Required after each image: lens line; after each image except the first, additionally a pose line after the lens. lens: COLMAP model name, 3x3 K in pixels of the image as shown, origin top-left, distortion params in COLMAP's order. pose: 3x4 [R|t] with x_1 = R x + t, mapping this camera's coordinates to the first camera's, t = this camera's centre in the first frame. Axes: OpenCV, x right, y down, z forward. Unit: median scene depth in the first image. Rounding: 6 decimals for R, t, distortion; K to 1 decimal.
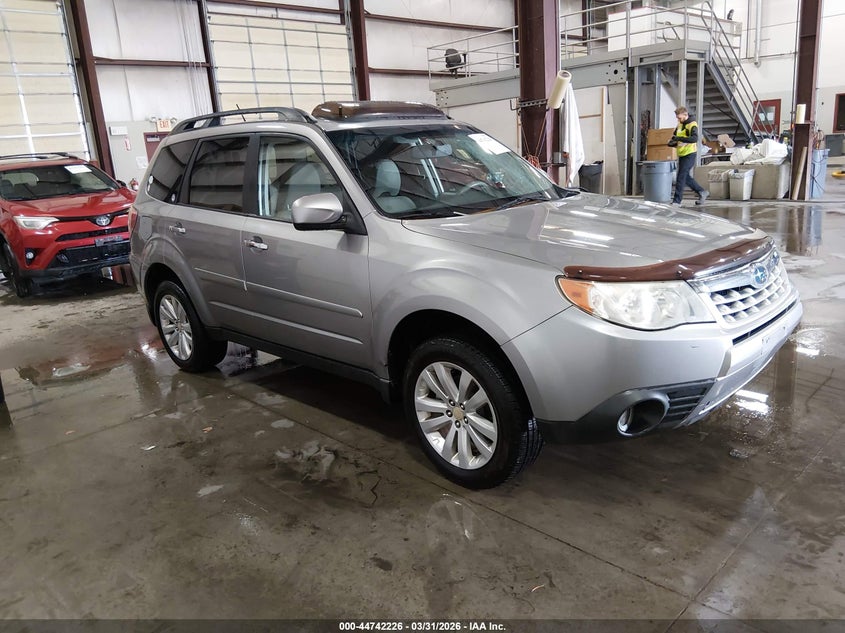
lens RADIAL K [[654.6, 0, 422.5], [0, 654.6, 316.5], [0, 0, 1]] dist [-0.003889, 0.000062]
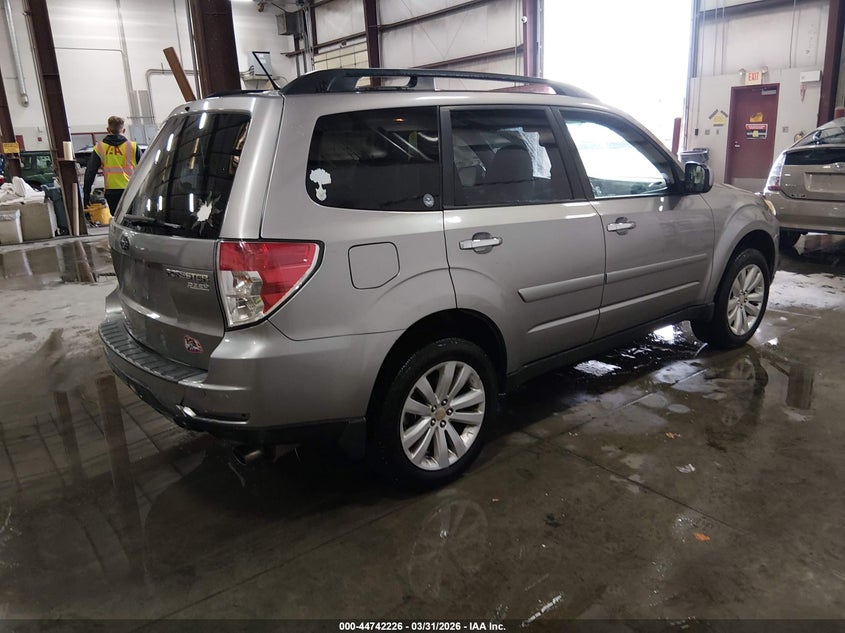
lens RADIAL K [[652.9, 0, 452.6], [0, 652.9, 304.6], [0, 0, 1]] dist [0.000779, -0.000275]
pose [[0.081333, -0.174368, 0.981316, -1.036041], [0.280033, 0.948915, 0.145401, -0.176825], [-0.956539, 0.262975, 0.126007, 0.992632]]
